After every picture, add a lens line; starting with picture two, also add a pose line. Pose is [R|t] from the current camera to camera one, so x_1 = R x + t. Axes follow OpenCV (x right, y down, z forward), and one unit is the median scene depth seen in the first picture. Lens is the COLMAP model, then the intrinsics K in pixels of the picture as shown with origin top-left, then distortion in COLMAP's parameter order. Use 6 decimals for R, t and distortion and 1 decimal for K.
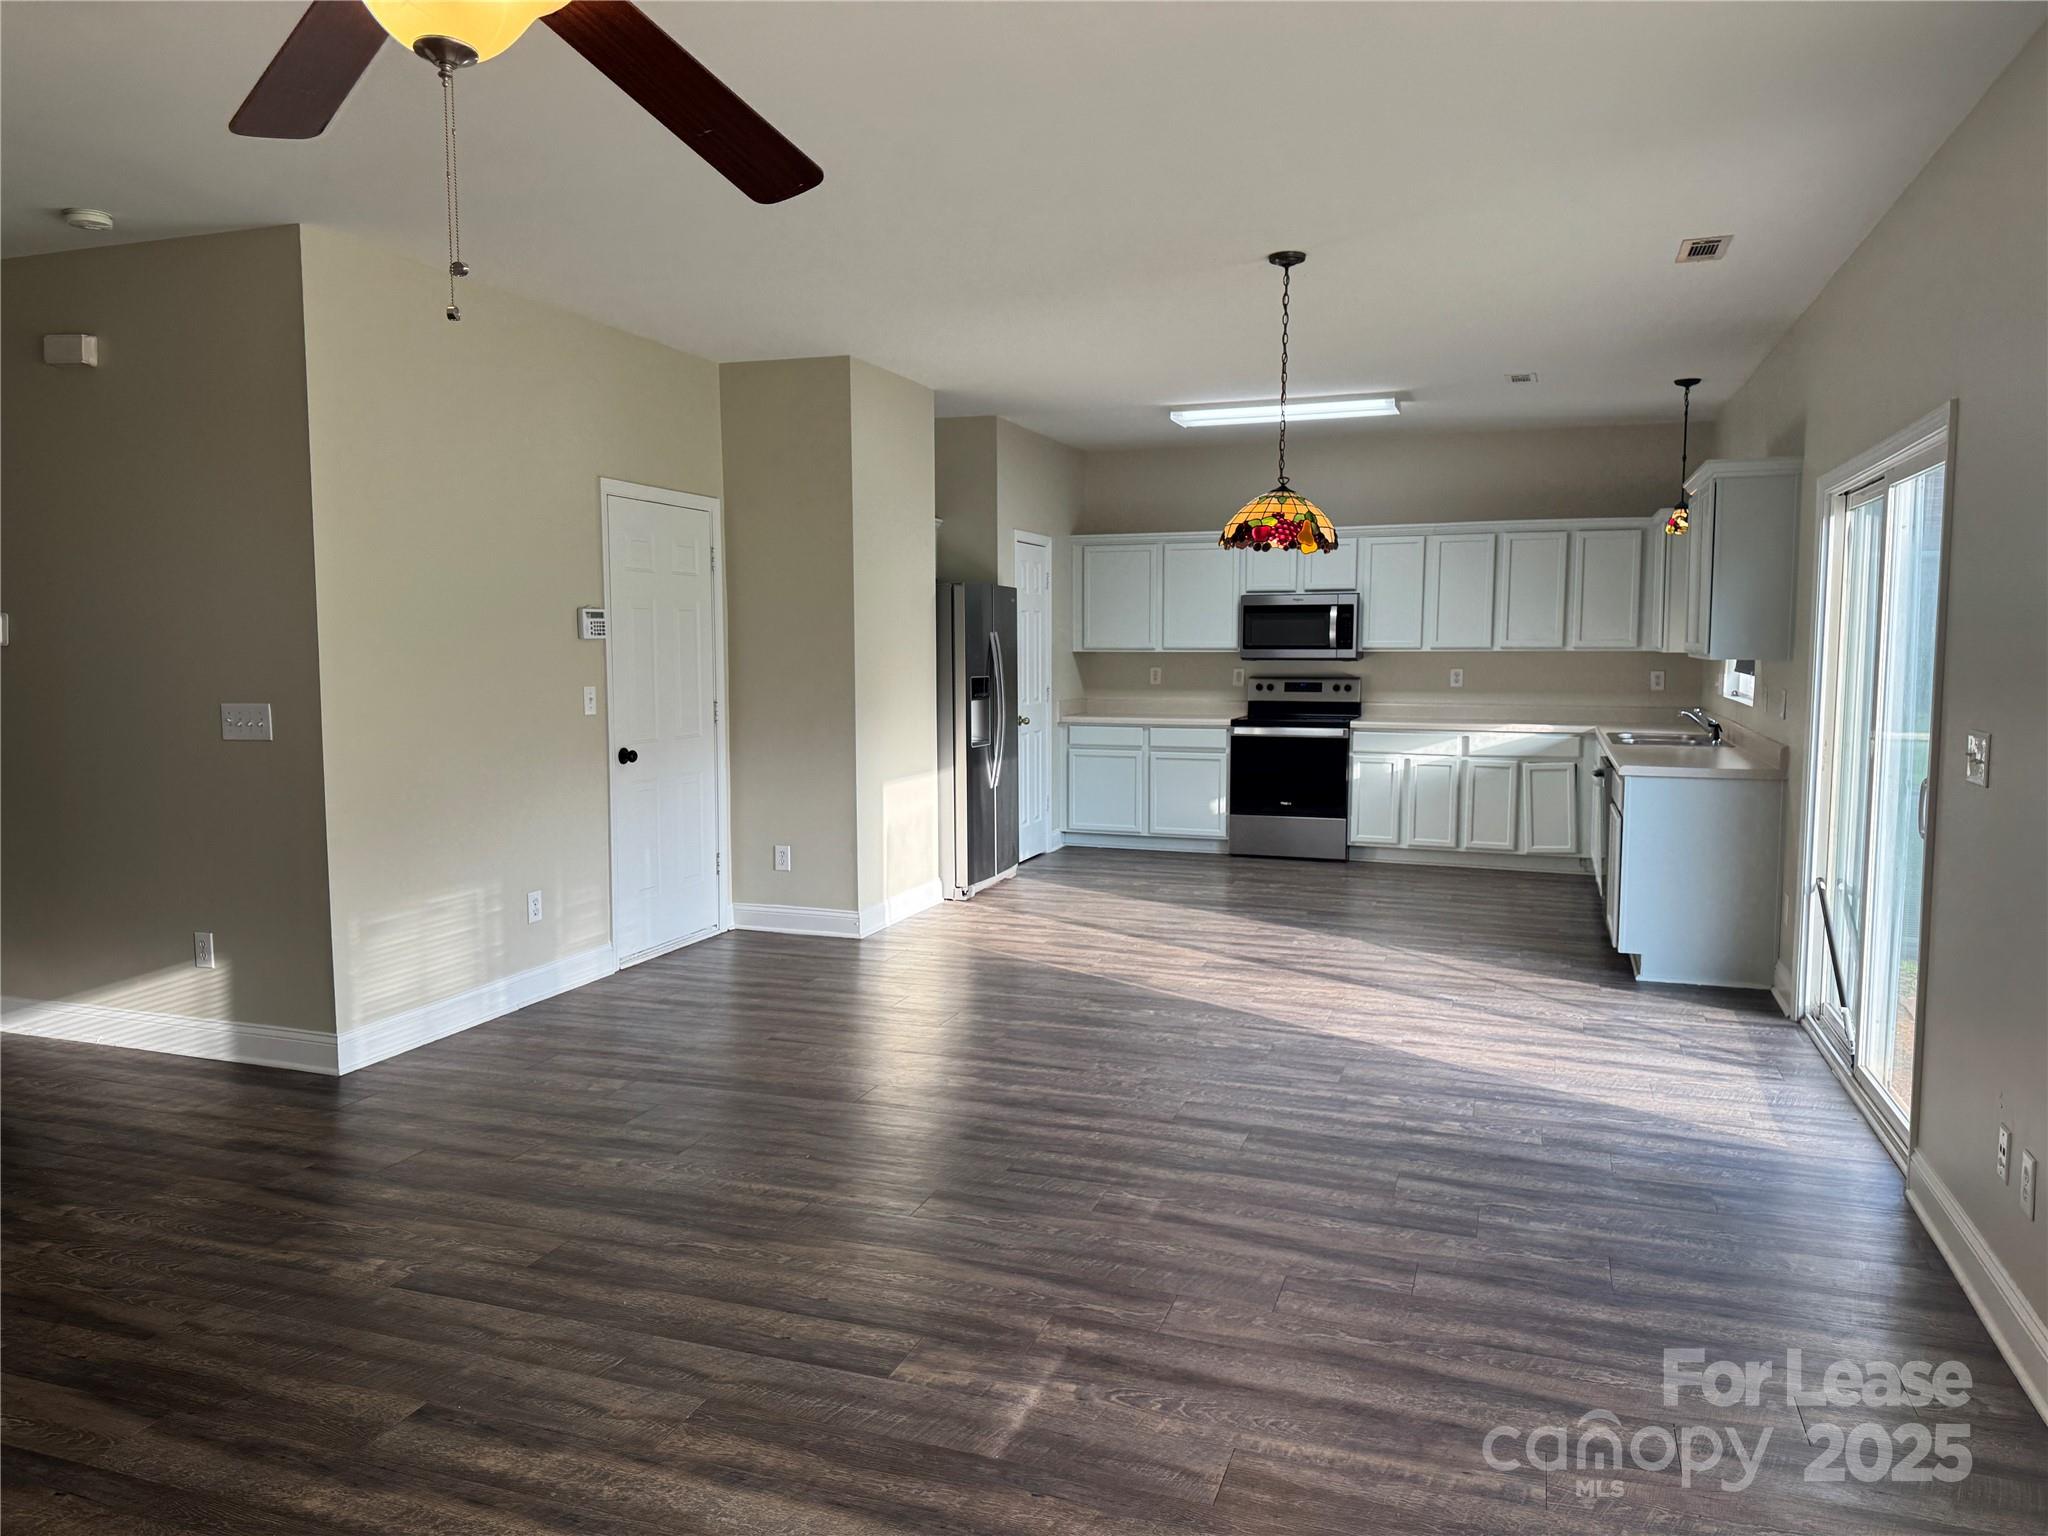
lens RADIAL K [[1439.3, 0, 1015.1], [0, 1439.3, 762.6], [0, 0, 1]] dist [0.002145, -0.003076]
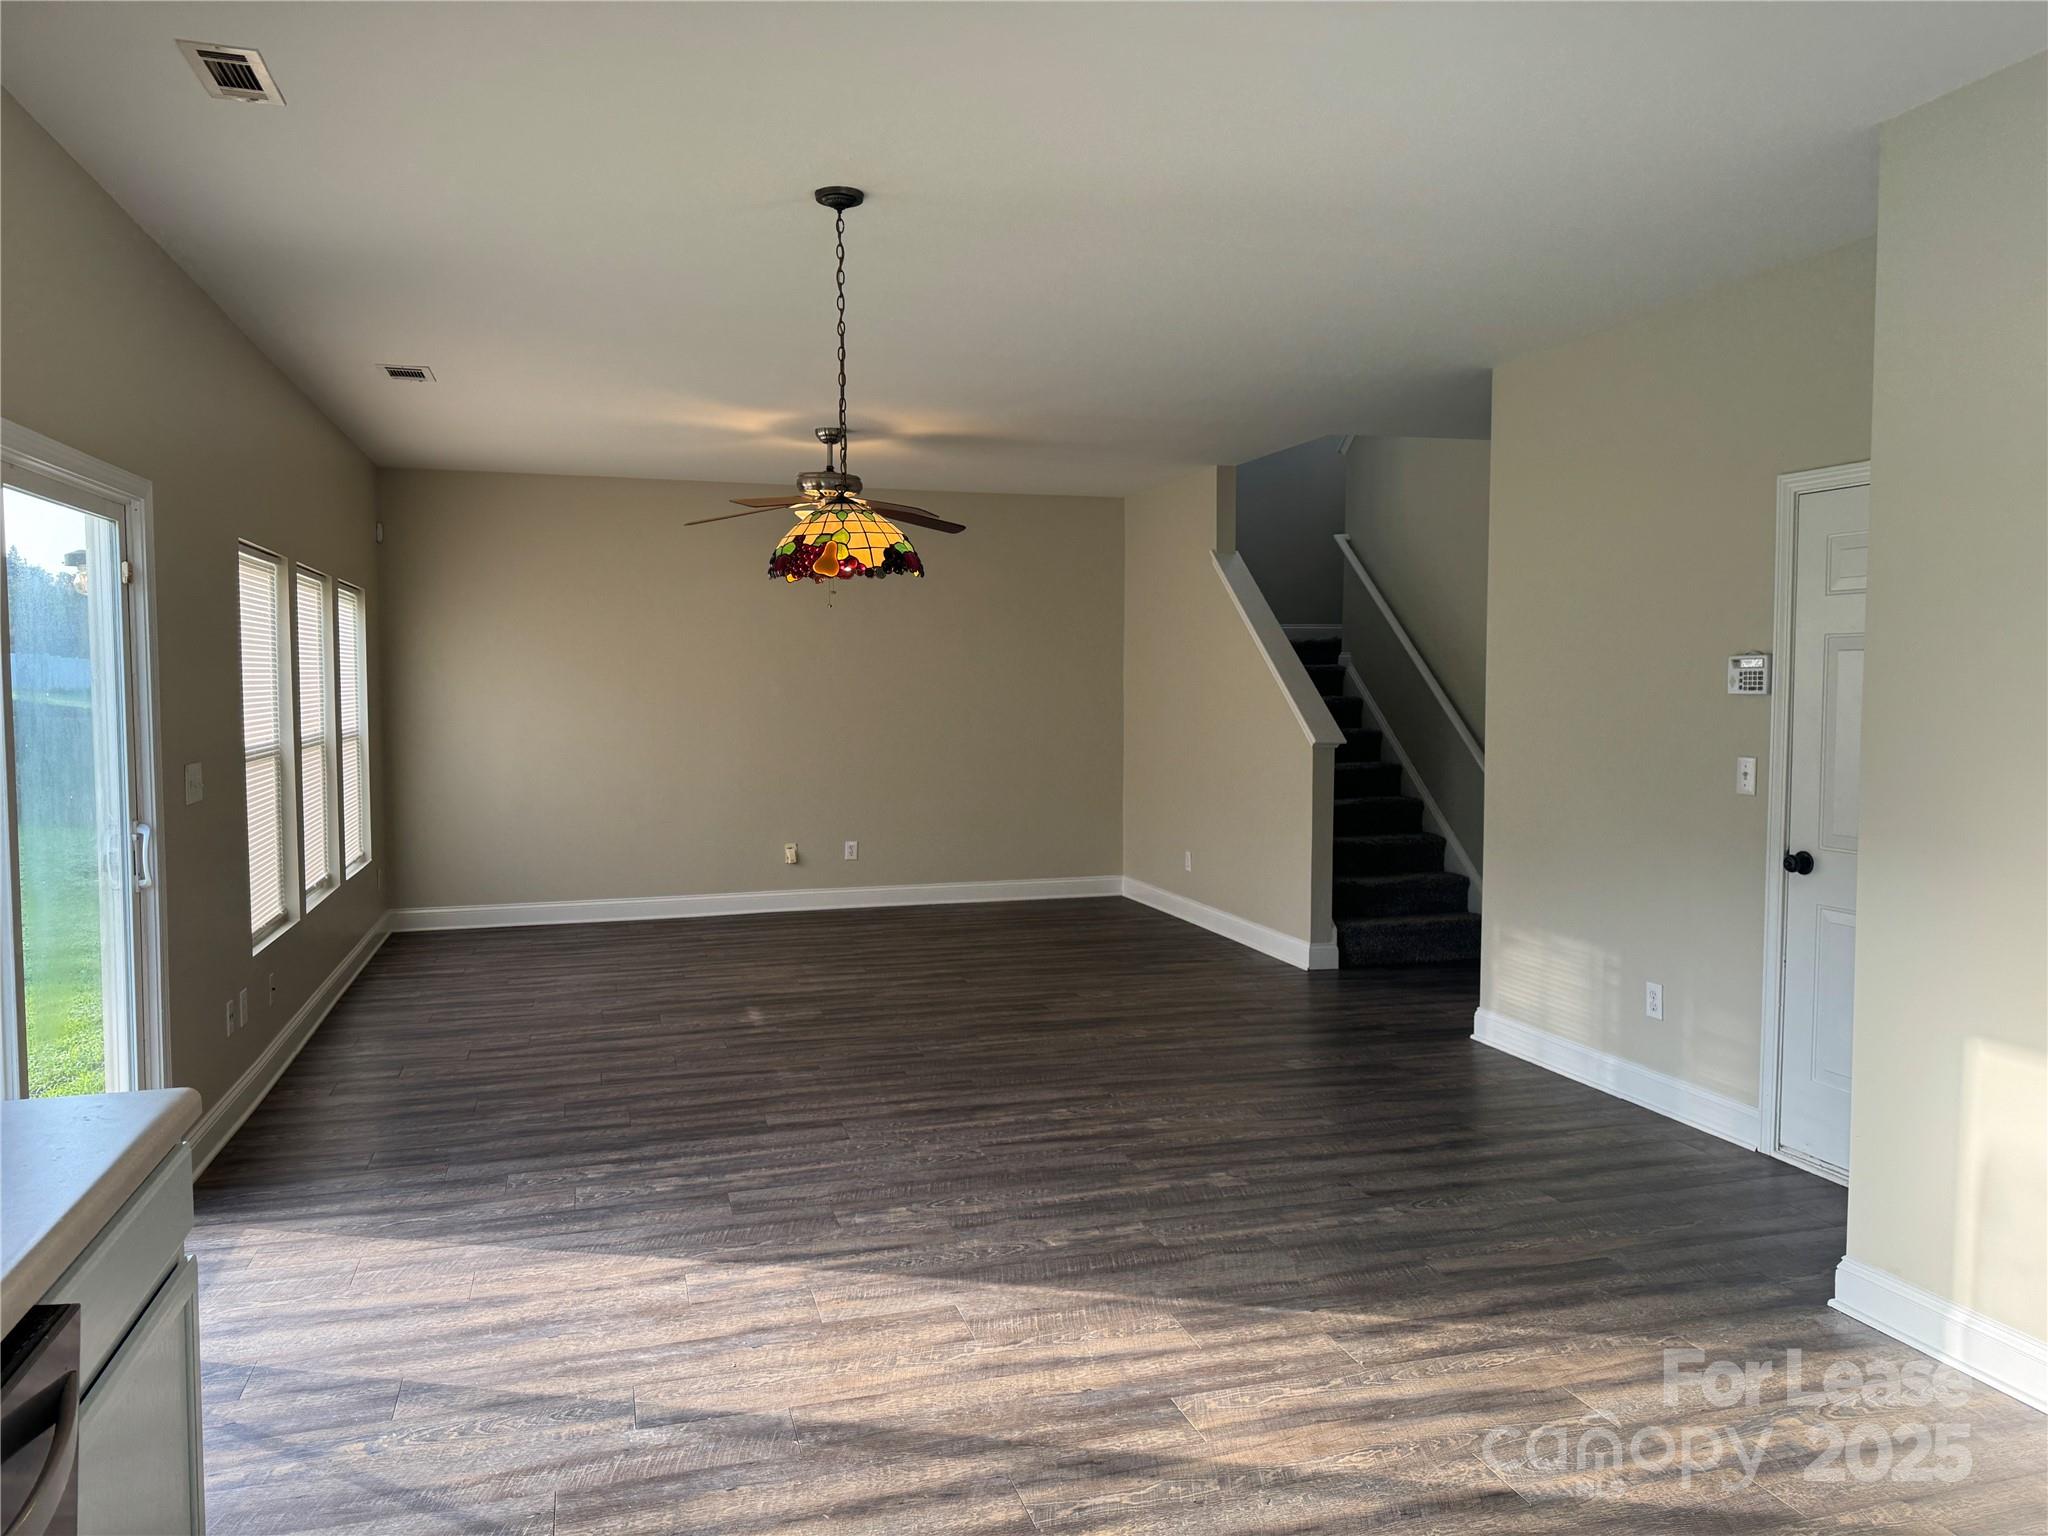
lens RADIAL K [[1439.3, 0, 1012.3], [0, 1439.3, 767.1], [0, 0, 1]] dist [0.002145, -0.003076]
pose [[-0.807922, 0.040566, -0.587892, 0.607735], [-0.053741, 0.988399, 0.142057, -0.178433], [0.586834, 0.146365, -0.796369, 1.810806]]
